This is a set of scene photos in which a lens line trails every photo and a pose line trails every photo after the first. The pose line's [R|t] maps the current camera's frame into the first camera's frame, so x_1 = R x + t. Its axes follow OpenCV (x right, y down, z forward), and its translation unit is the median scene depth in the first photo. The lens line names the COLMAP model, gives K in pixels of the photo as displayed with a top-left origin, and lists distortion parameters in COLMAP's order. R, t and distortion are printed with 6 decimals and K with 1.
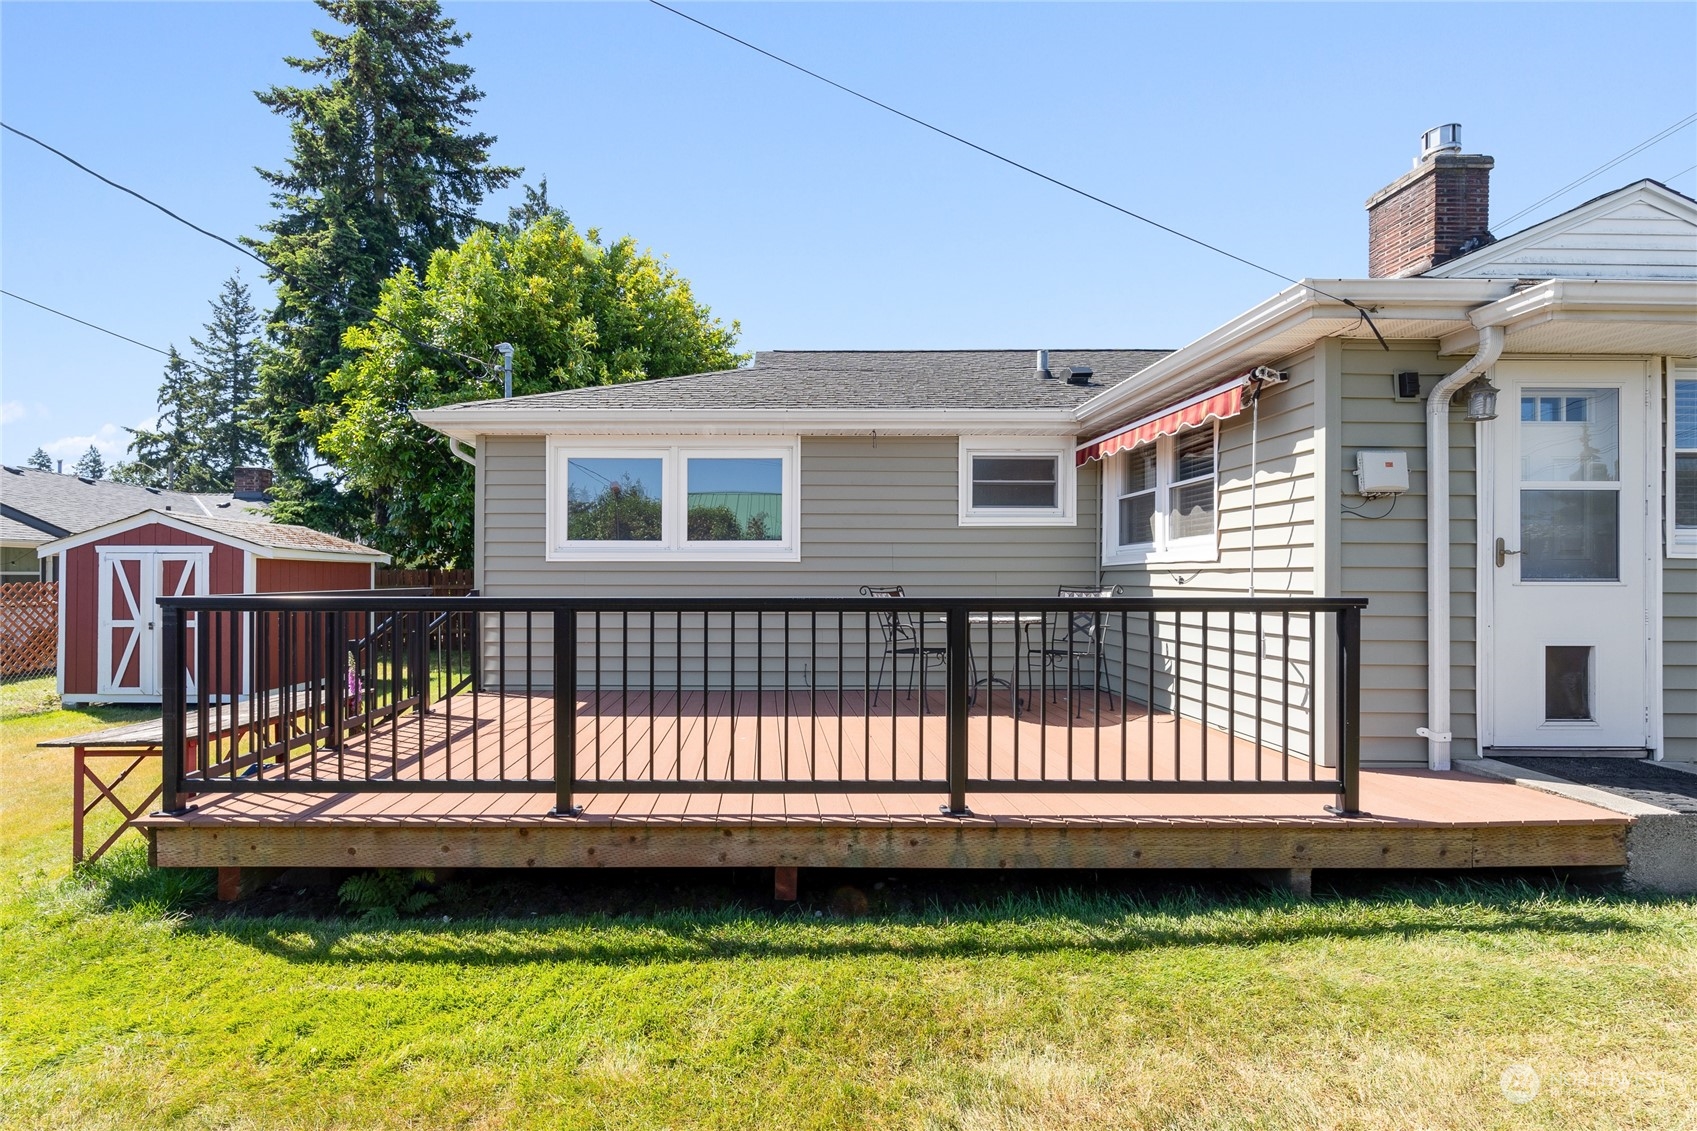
lens RADIAL K [[737.3, 0, 849.1], [0, 737.3, 566.9], [0, 0, 1]] dist [0.008235, -0.000804]
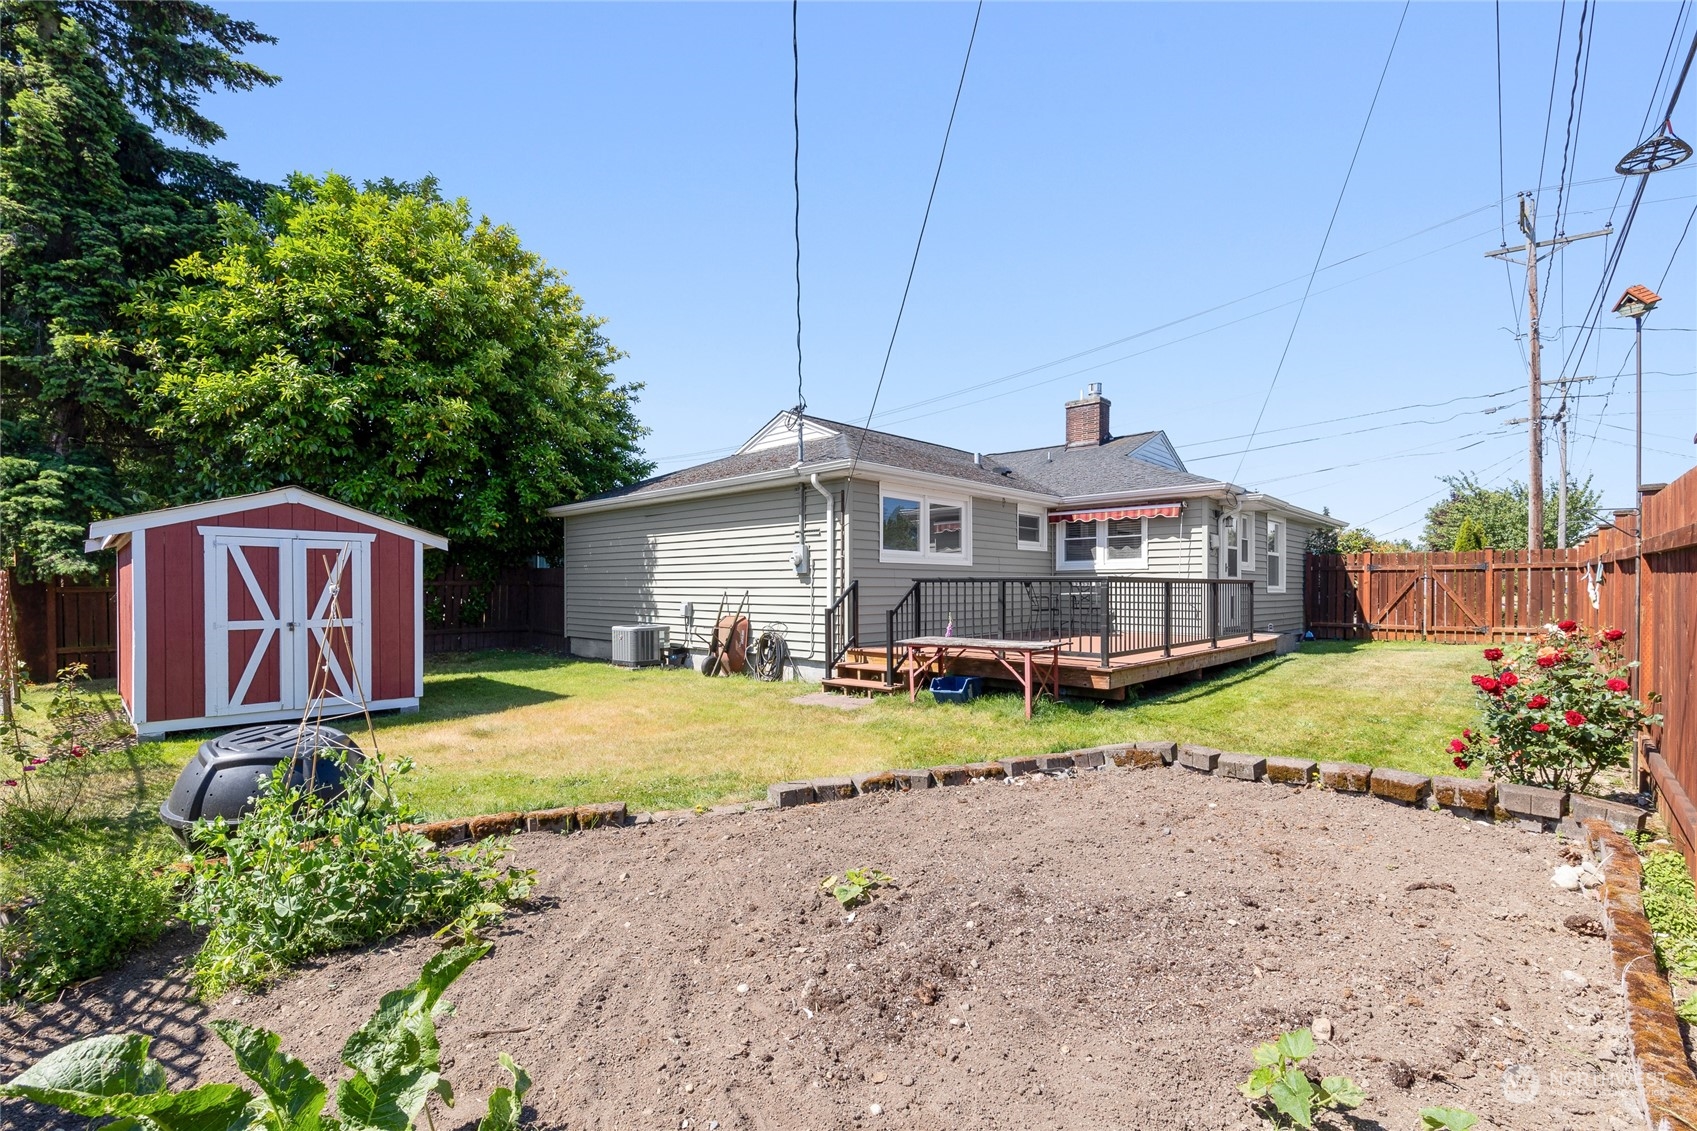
lens RADIAL K [[737.3, 0, 836.3], [0, 737.3, 582.5], [0, 0, 1]] dist [0.008235, -0.000804]
pose [[0.697426, 0.004127, 0.716645, -1.621089], [-0.008823, 0.999957, 0.002828, 0.032945], [-0.716603, -0.008295, 0.697432, -0.033437]]
